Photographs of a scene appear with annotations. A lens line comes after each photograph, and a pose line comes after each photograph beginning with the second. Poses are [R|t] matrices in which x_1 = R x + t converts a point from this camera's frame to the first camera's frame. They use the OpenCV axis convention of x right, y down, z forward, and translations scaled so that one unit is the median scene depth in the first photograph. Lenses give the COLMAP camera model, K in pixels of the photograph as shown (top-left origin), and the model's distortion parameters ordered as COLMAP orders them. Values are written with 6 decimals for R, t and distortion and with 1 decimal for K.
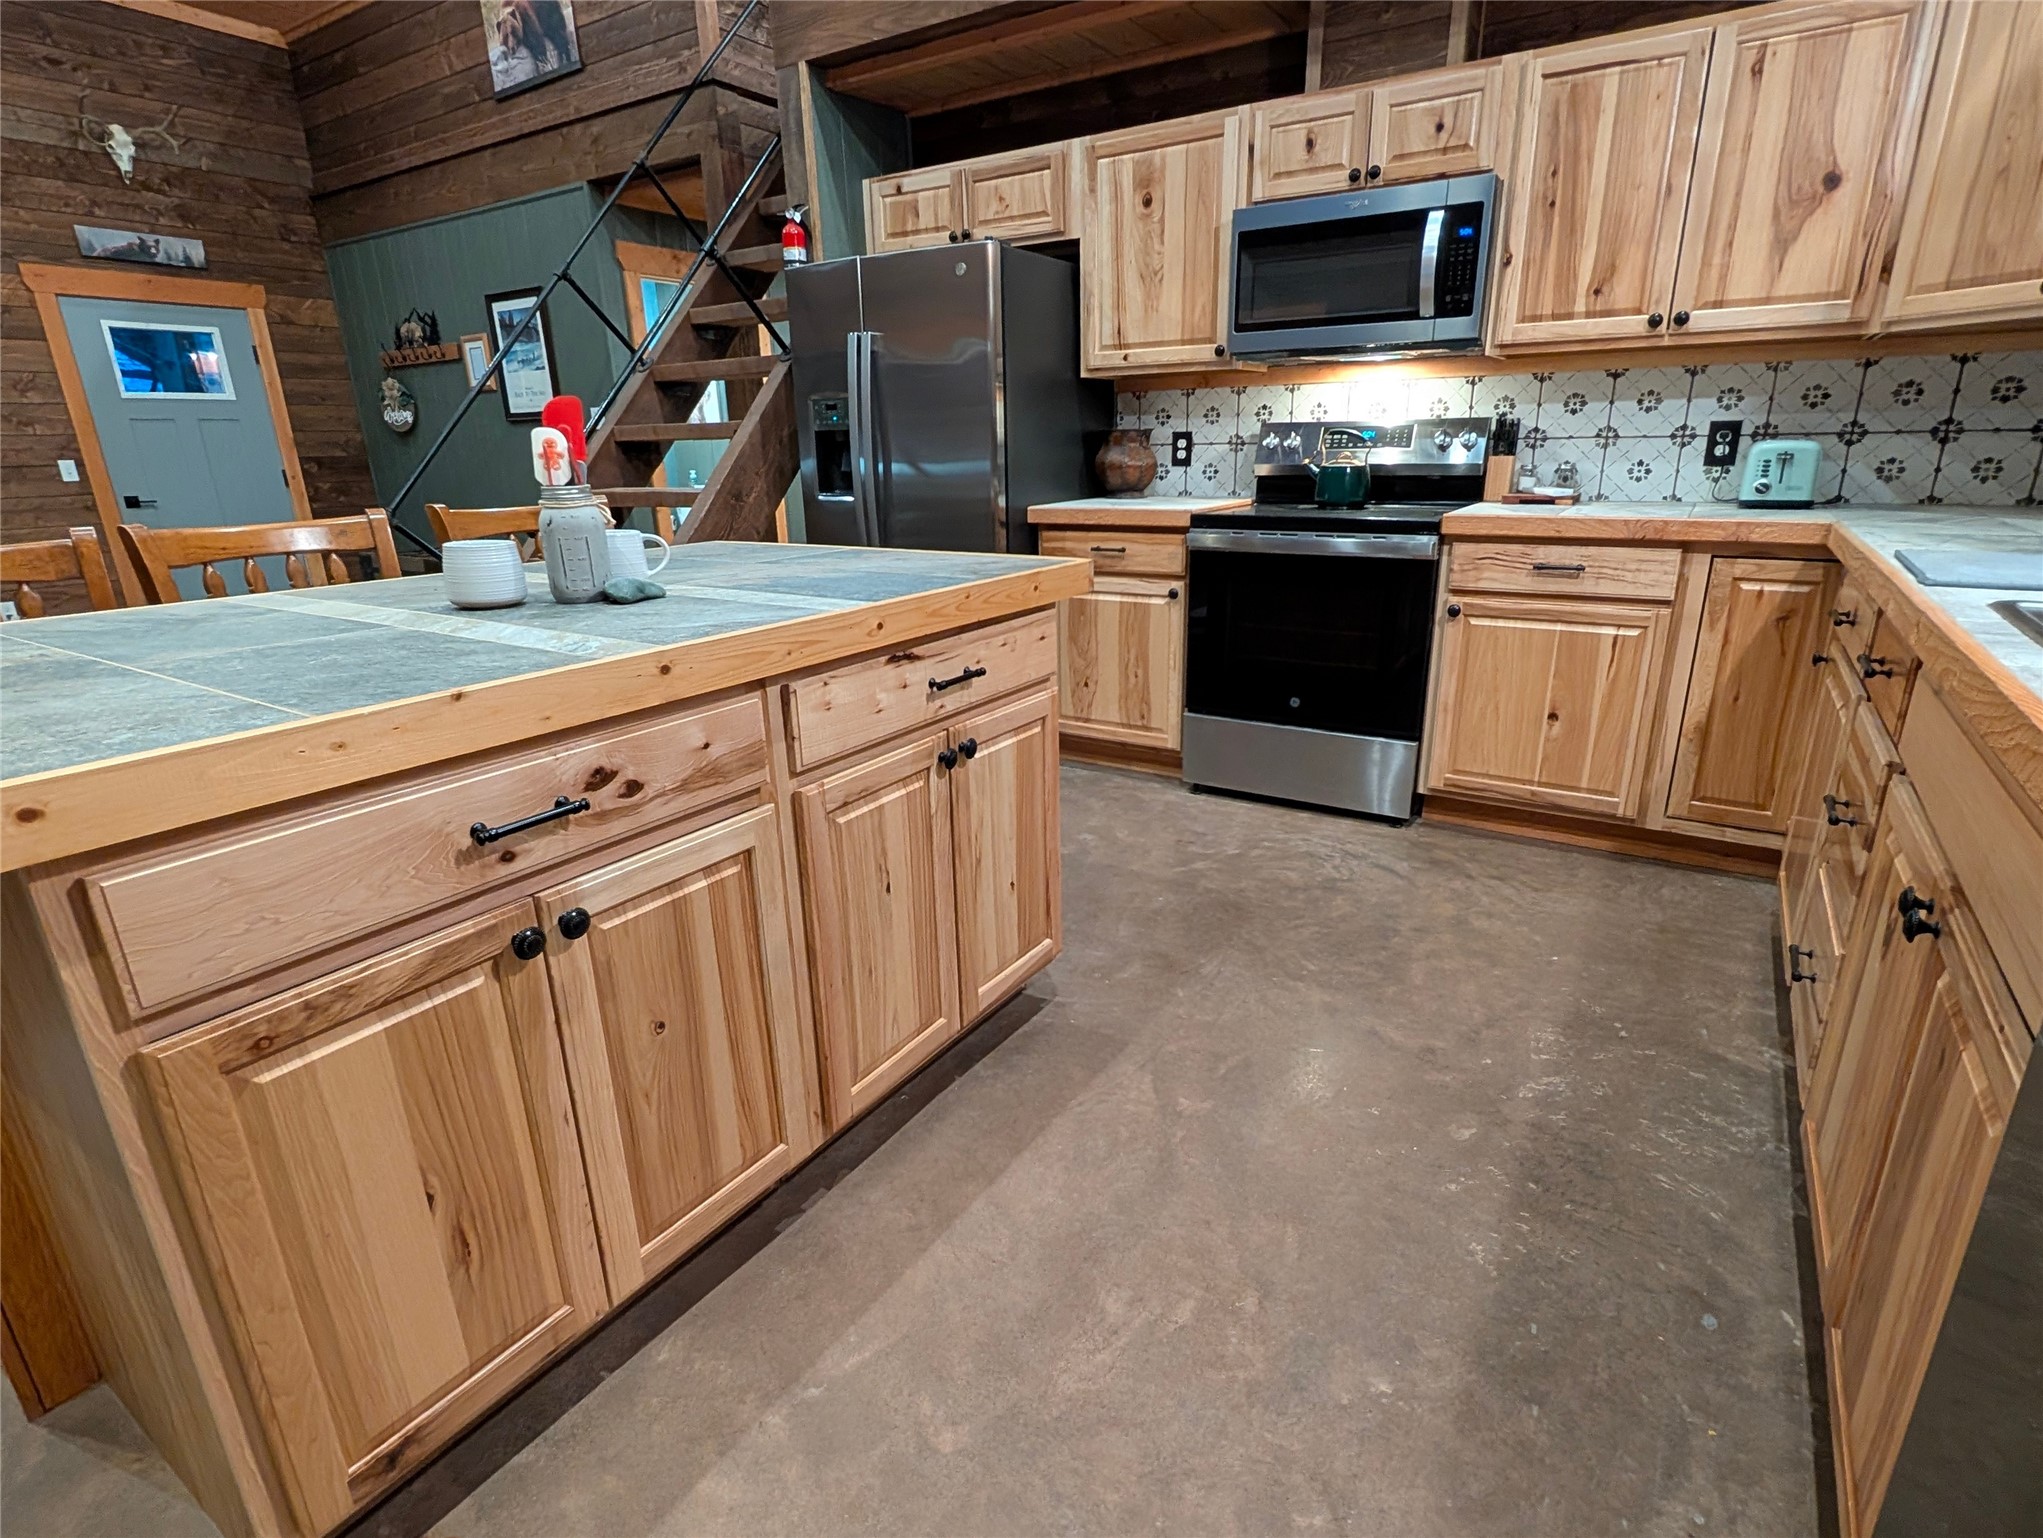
lens RADIAL K [[1025.8, 0, 1027.2], [0, 1025.8, 772.9], [0, 0, 1]] dist [0.000738, -0.000855]
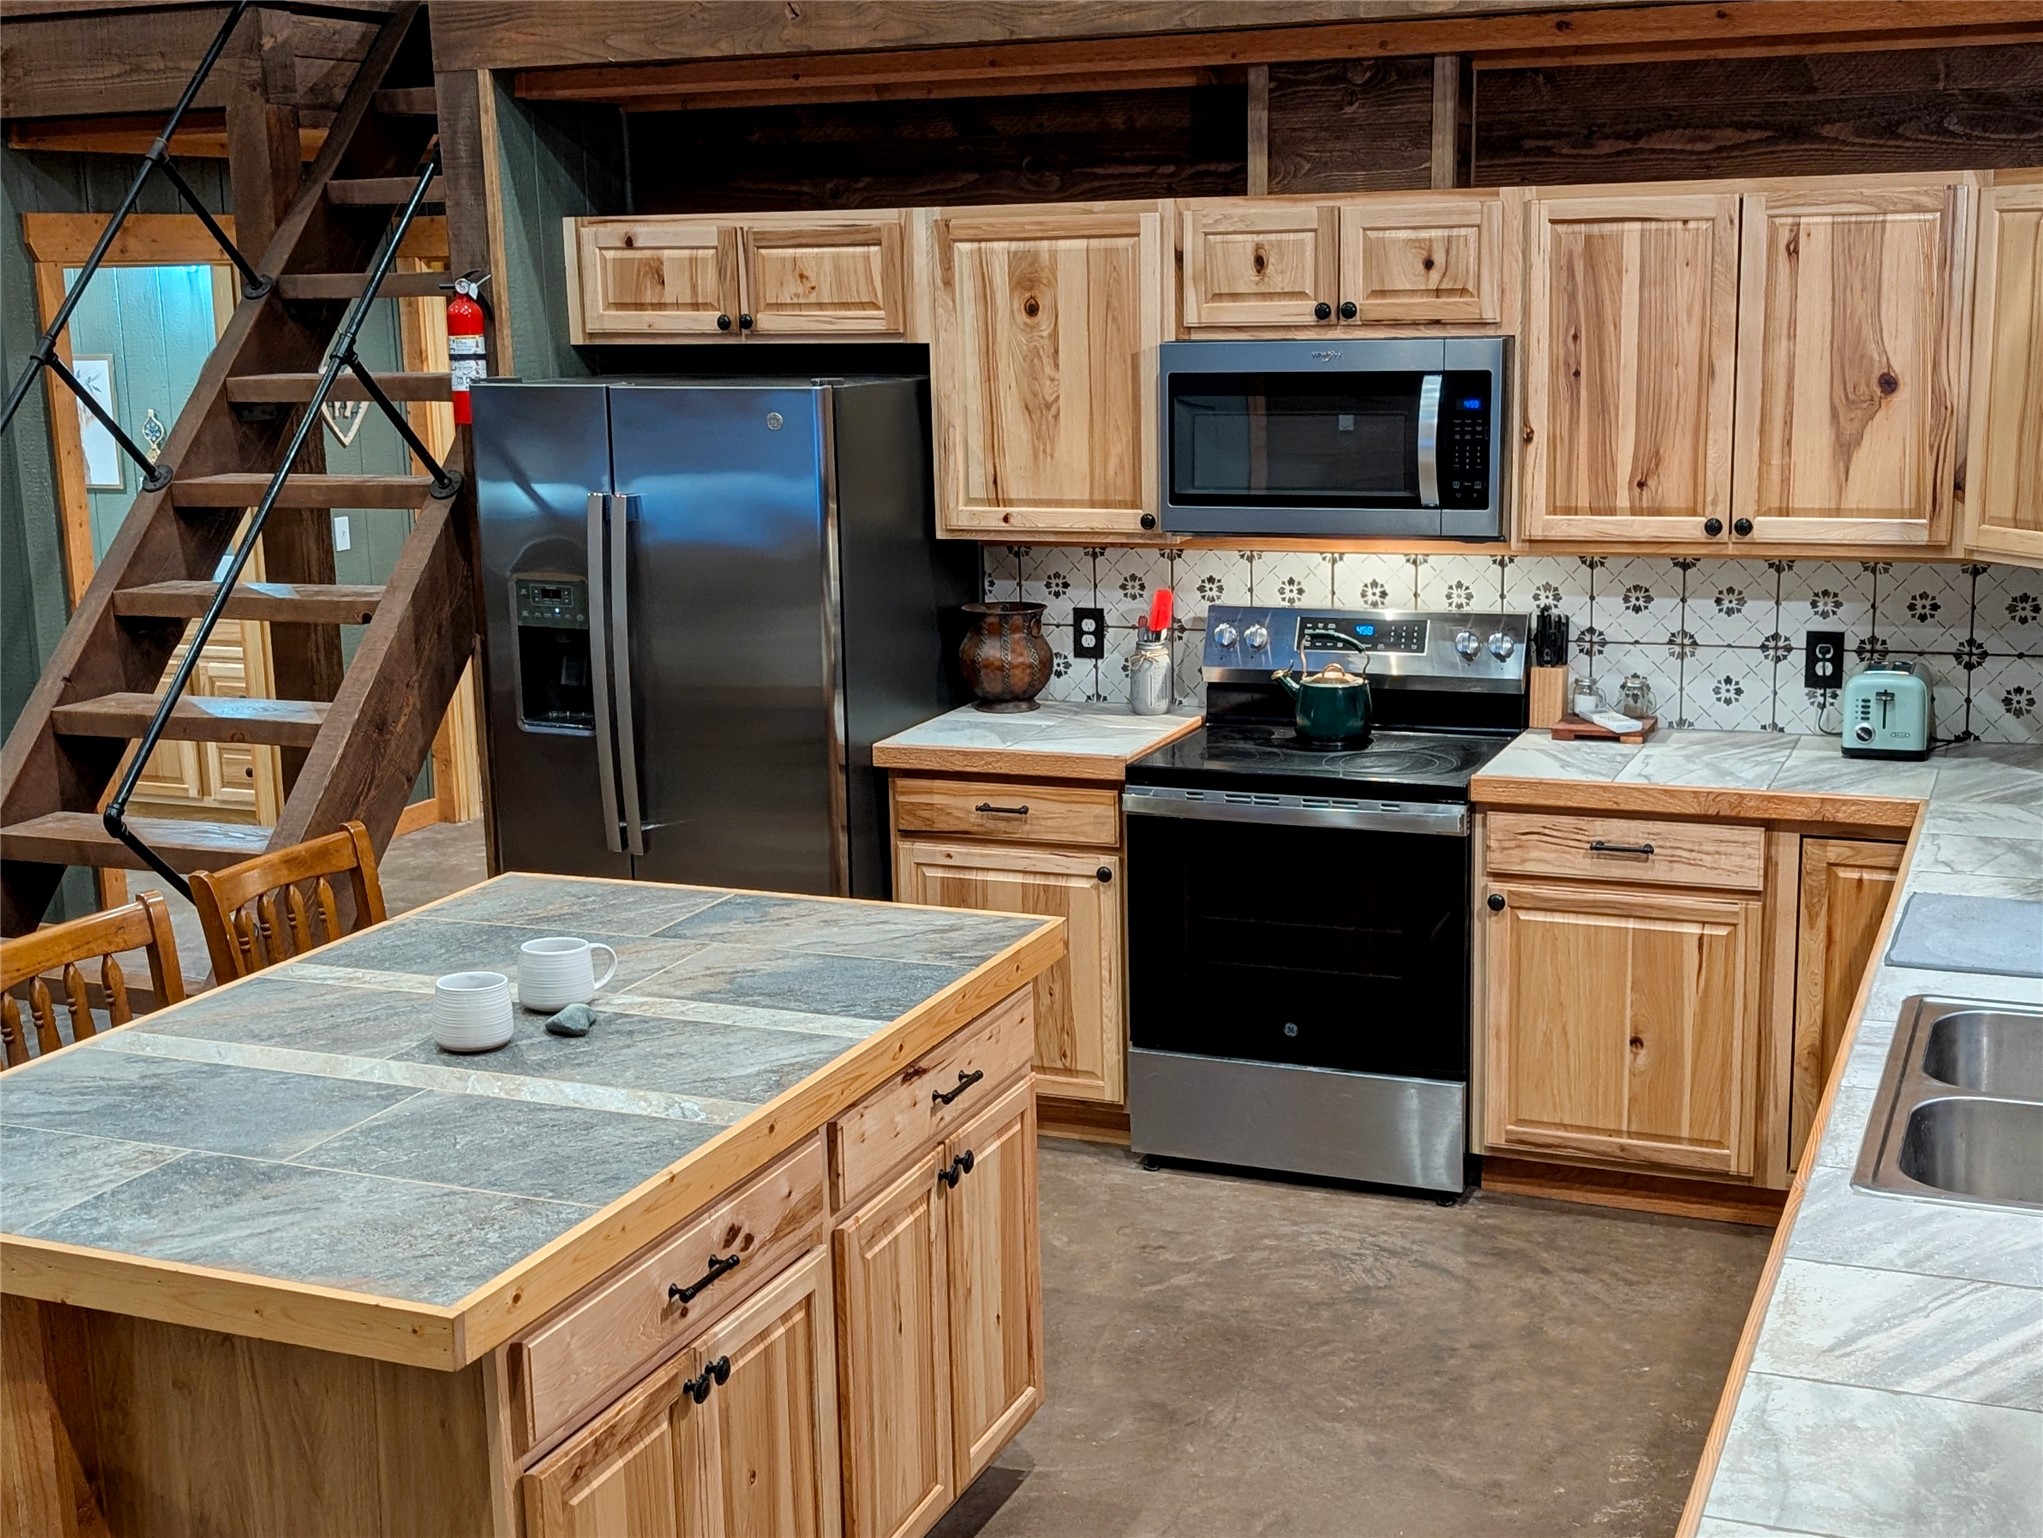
lens RADIAL K [[2500.5, 0, 1015.8], [0, 2500.5, 781.1], [0, 0, 1]] dist [0.177210, -0.641864]
pose [[0.984647, -0.038623, 0.170233, -0.223895], [0.058008, 0.992192, -0.110413, -0.065505], [-0.164639, 0.118593, 0.979198, -0.711384]]
